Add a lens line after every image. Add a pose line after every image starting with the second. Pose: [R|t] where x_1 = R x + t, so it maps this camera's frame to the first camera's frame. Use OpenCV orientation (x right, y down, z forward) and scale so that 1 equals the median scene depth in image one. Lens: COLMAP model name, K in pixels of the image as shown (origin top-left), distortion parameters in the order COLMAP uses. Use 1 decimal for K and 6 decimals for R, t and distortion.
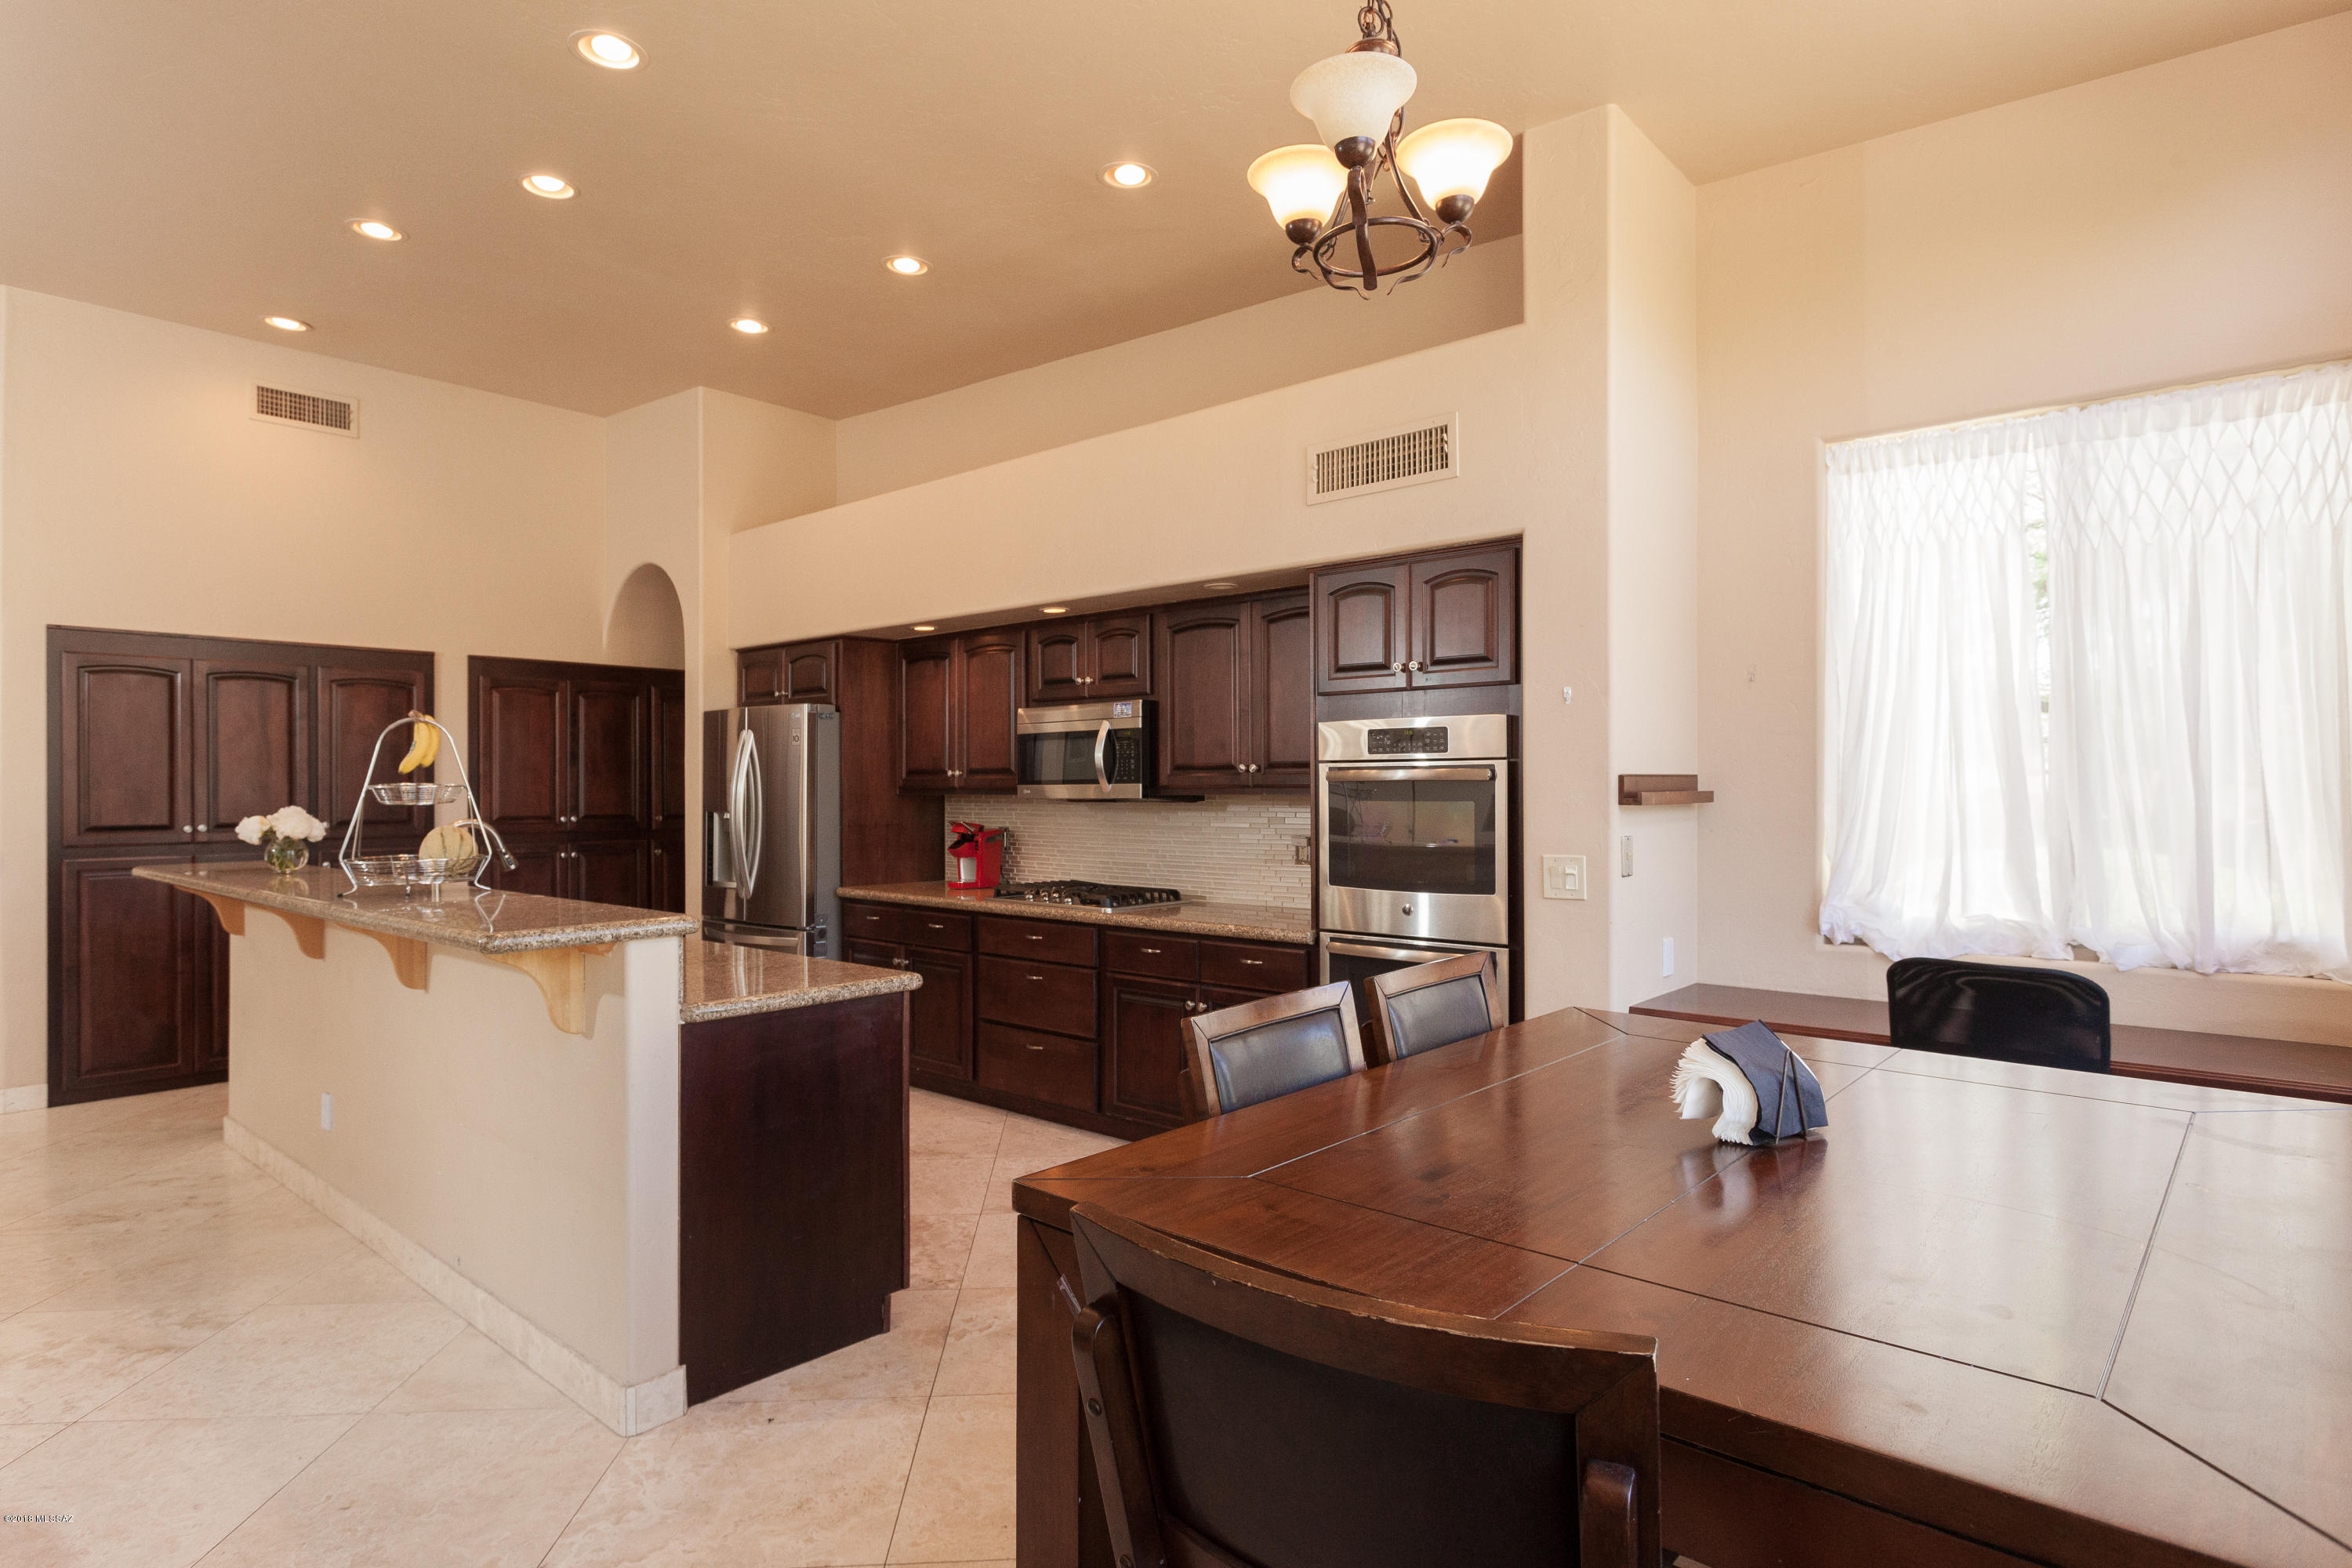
lens RADIAL K [[1249.6, 0, 1168.0], [0, 1249.6, 786.1], [0, 0, 1]] dist [-0.001344, 0.000439]
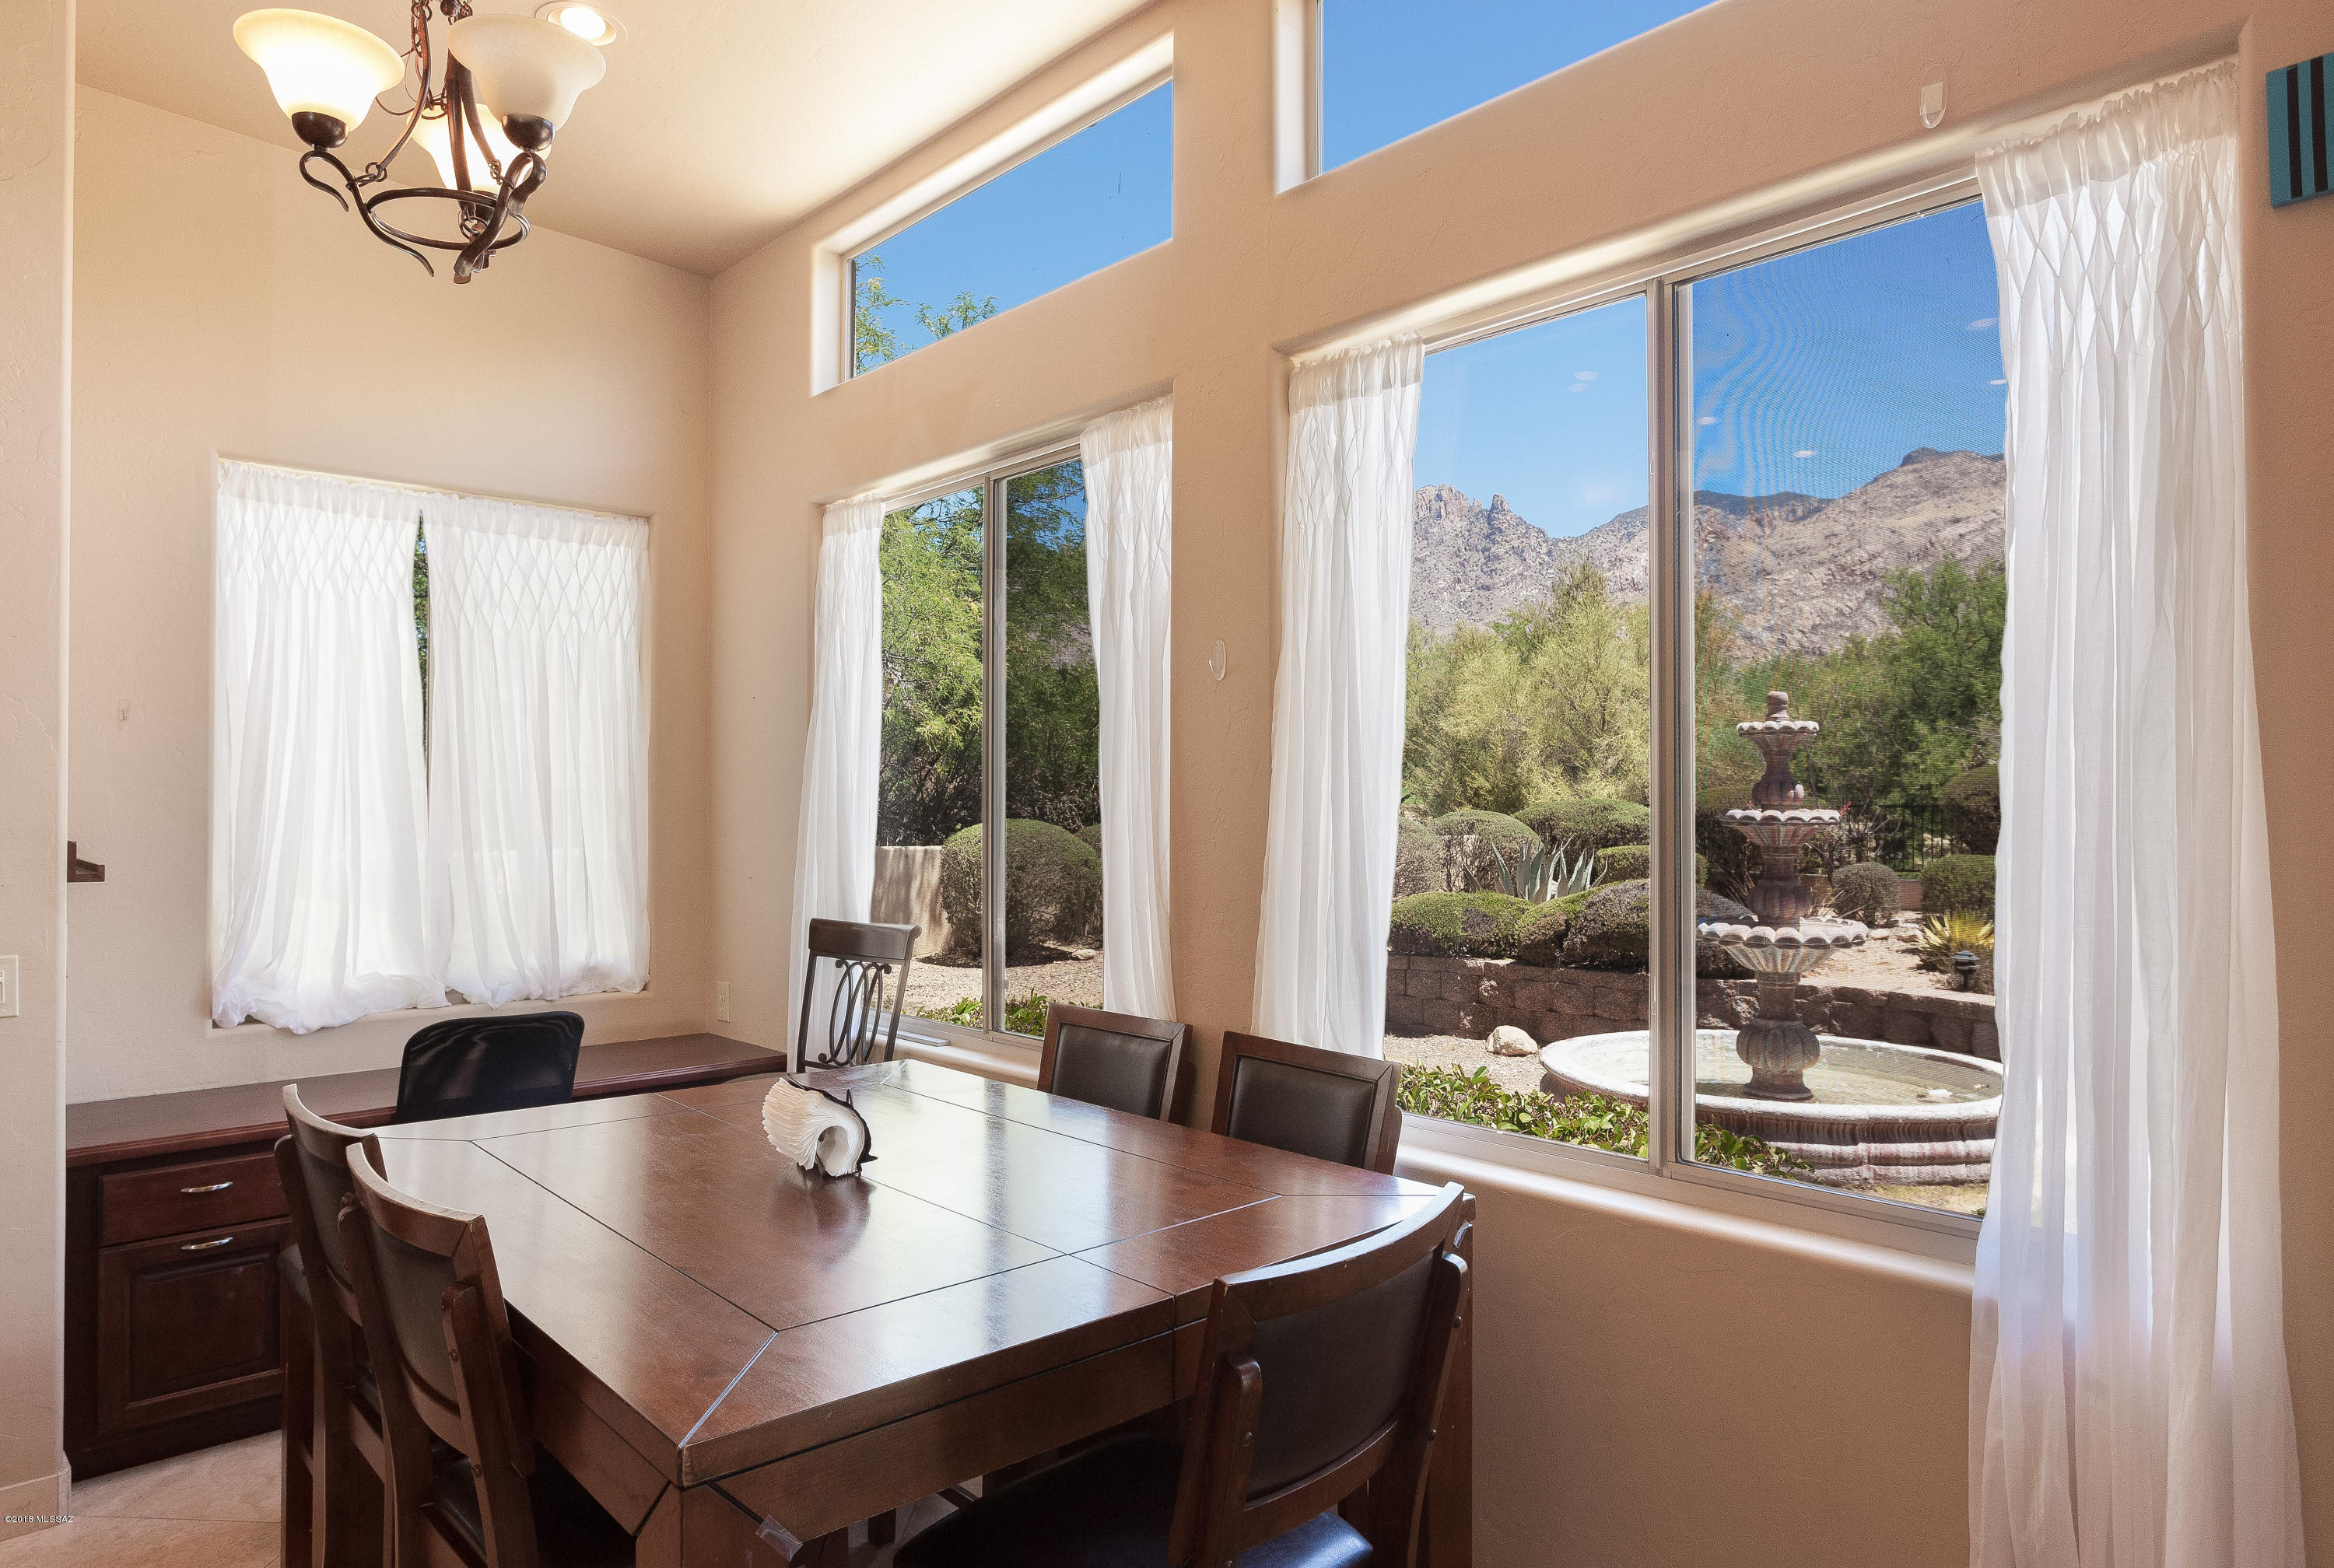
lens RADIAL K [[1379.7, 0, 1161.5], [0, 1379.7, 795.4], [0, 0, 1]] dist [-0.023924, 0.001551]
pose [[0.104690, 0.012600, 0.994425, -0.248927], [-0.001746, 0.999921, -0.012486, -0.018066], [-0.994503, -0.000429, 0.104704, 0.169377]]
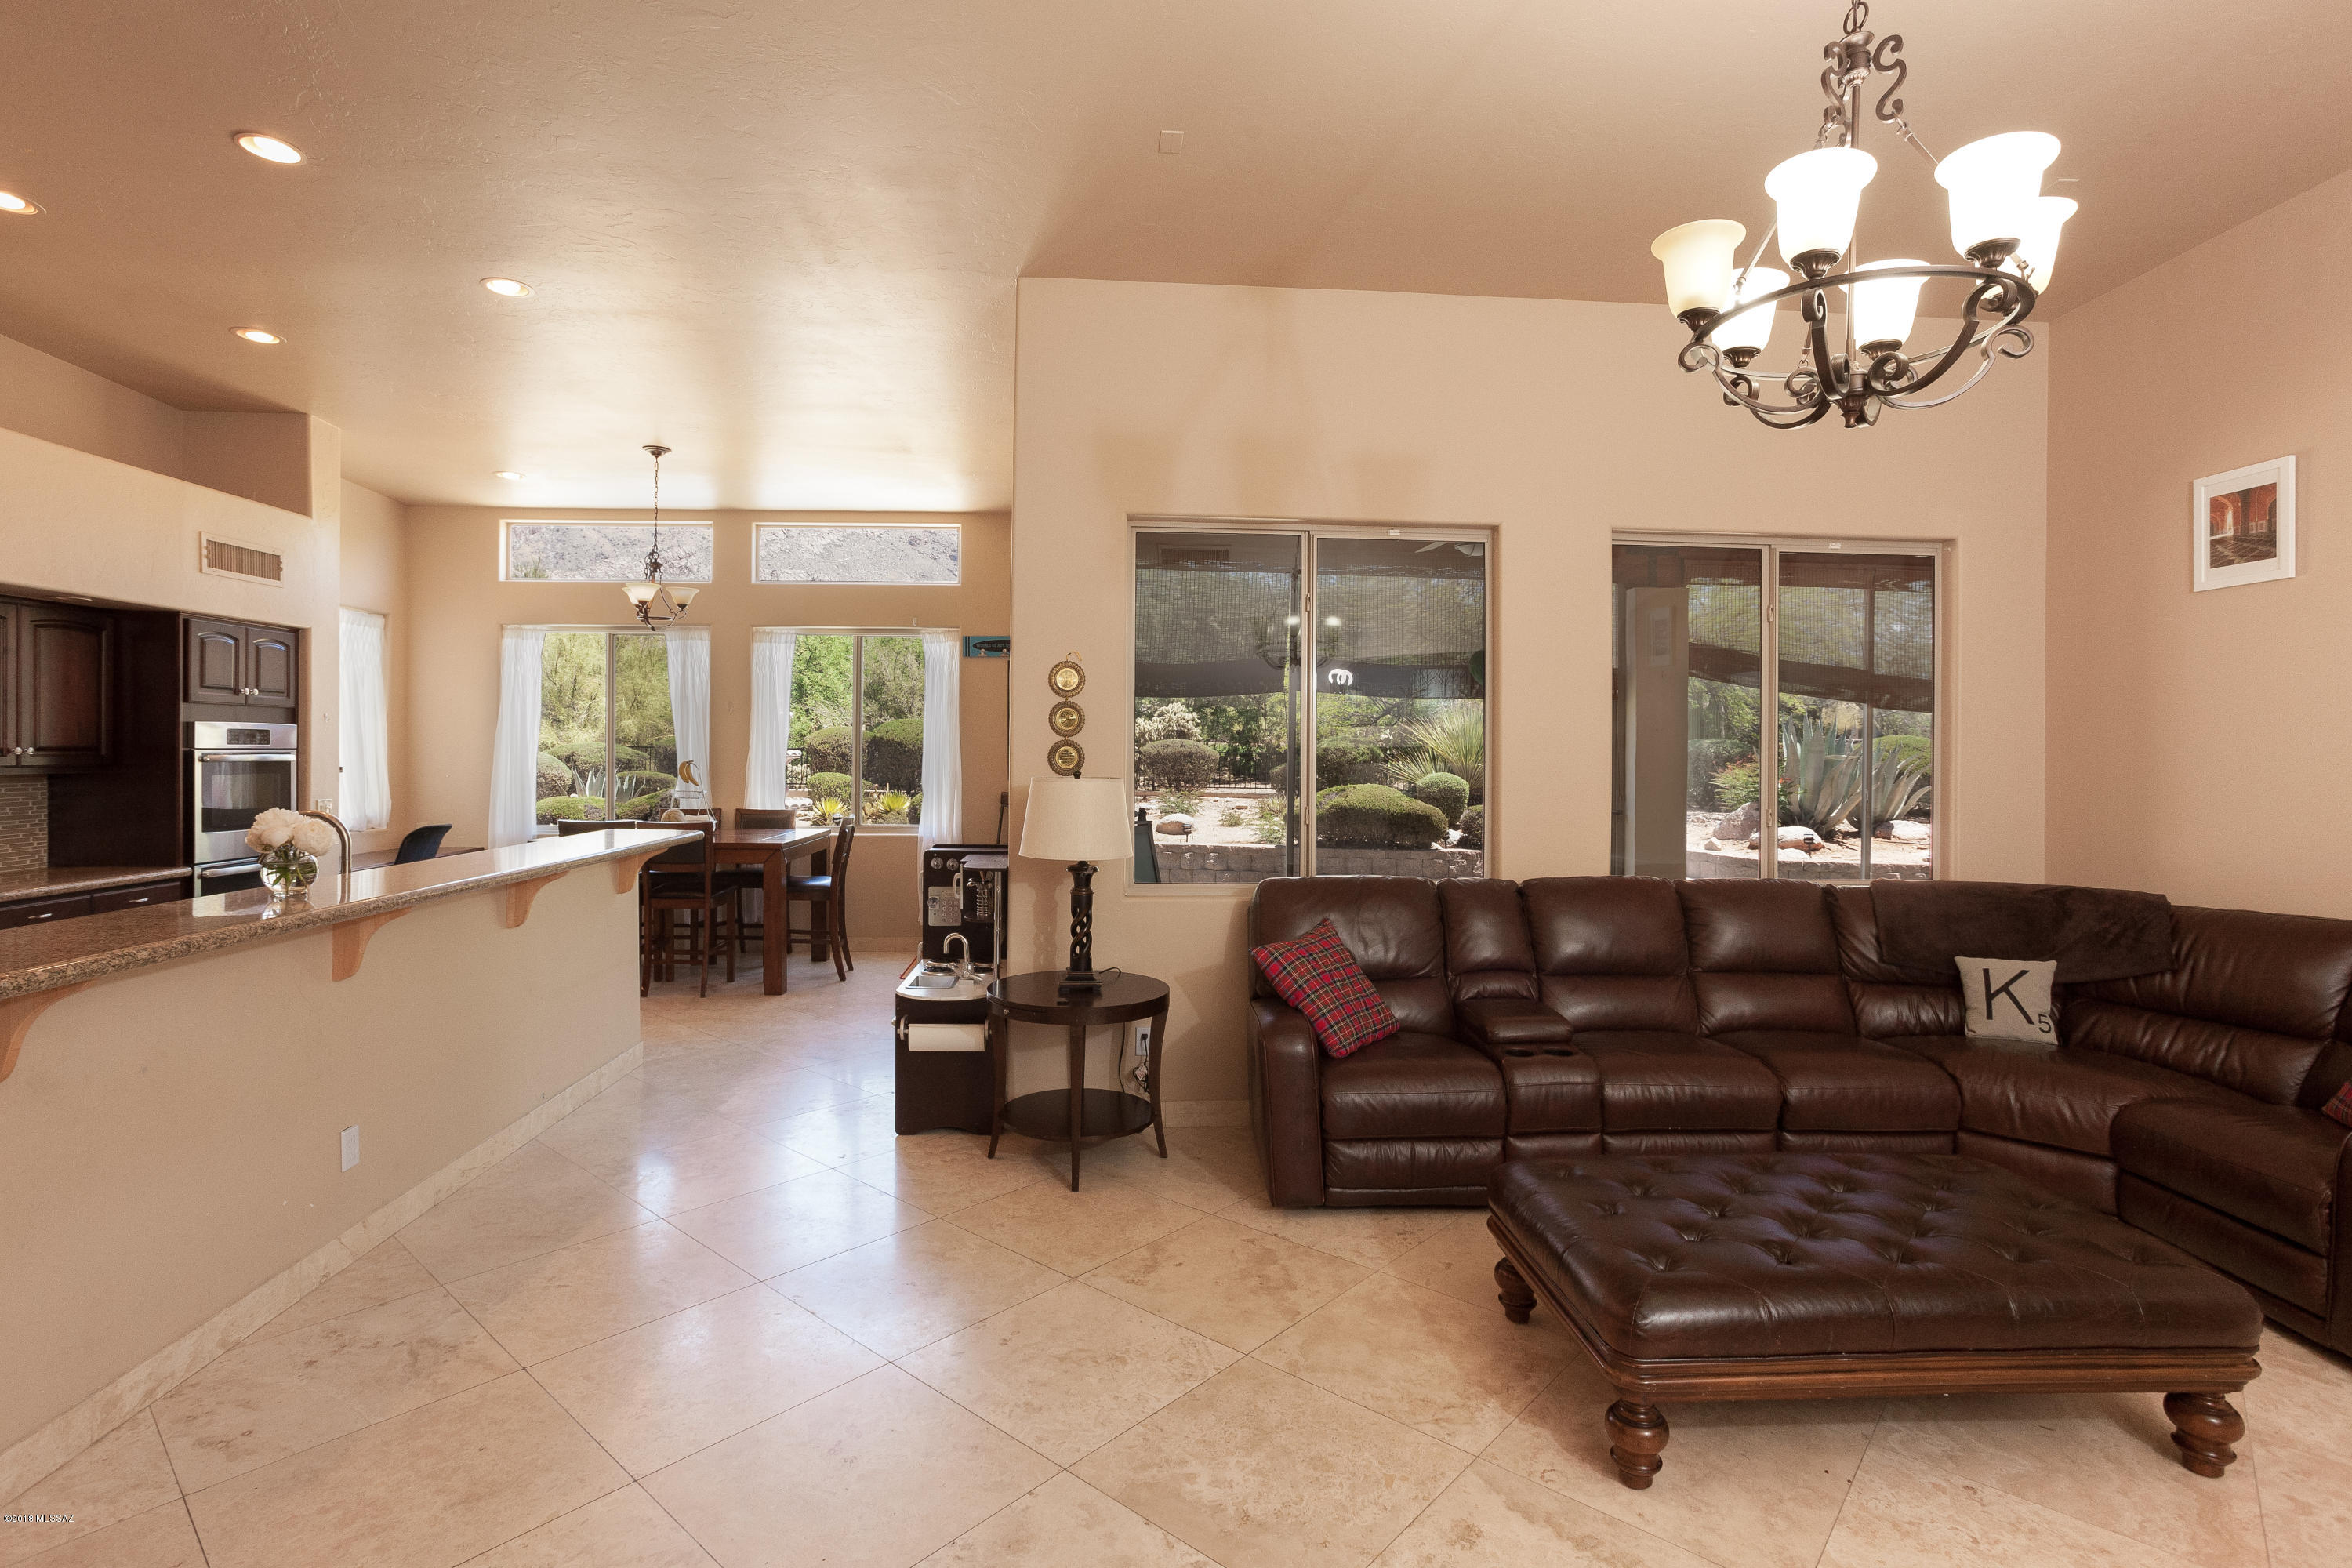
lens RADIAL K [[1135.9, 0, 1146.3], [0, 1135.9, 758.2], [0, 0, 1]] dist [-0.018161, 0.011337]
pose [[-0.696631, -0.007032, 0.717395, -1.292547], [-0.005030, 0.999975, 0.004917, -0.016674], [-0.717412, -0.000183, -0.696650, 0.912557]]
